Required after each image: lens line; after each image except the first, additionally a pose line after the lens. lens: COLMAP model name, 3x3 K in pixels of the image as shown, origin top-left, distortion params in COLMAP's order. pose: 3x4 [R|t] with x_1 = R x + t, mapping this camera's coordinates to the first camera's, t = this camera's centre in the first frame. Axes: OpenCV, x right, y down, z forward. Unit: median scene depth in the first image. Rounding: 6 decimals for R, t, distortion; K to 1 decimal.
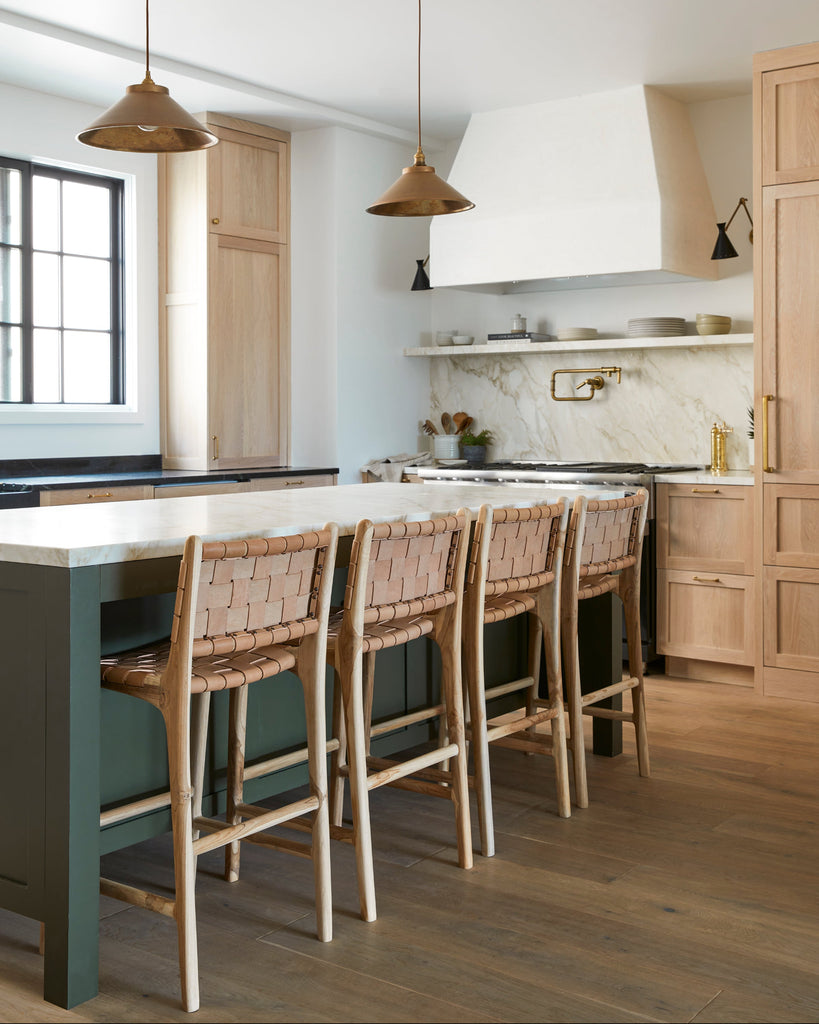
lens RADIAL K [[1285.9, 0, 409.1], [0, 1285.9, 424.5], [0, 0, 1]] dist [-0.007085, 0.003048]
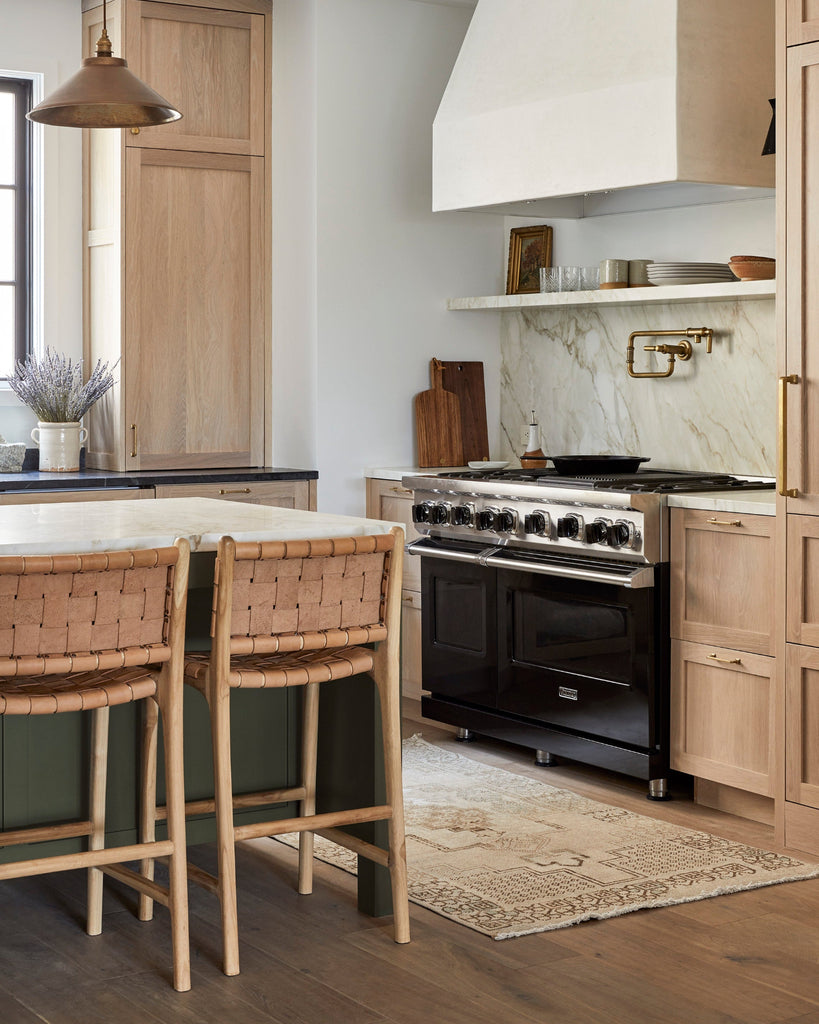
lens RADIAL K [[1840.0, 0, 409.7], [0, 1840.0, 378.8], [0, 0, 1]] dist [-0.031637, -0.107427]
pose [[0.940562, 0.005310, -0.339580, 0.340449], [-0.007175, 0.999965, -0.004236, -0.013147], [0.339546, 0.006421, 0.940568, 0.068520]]
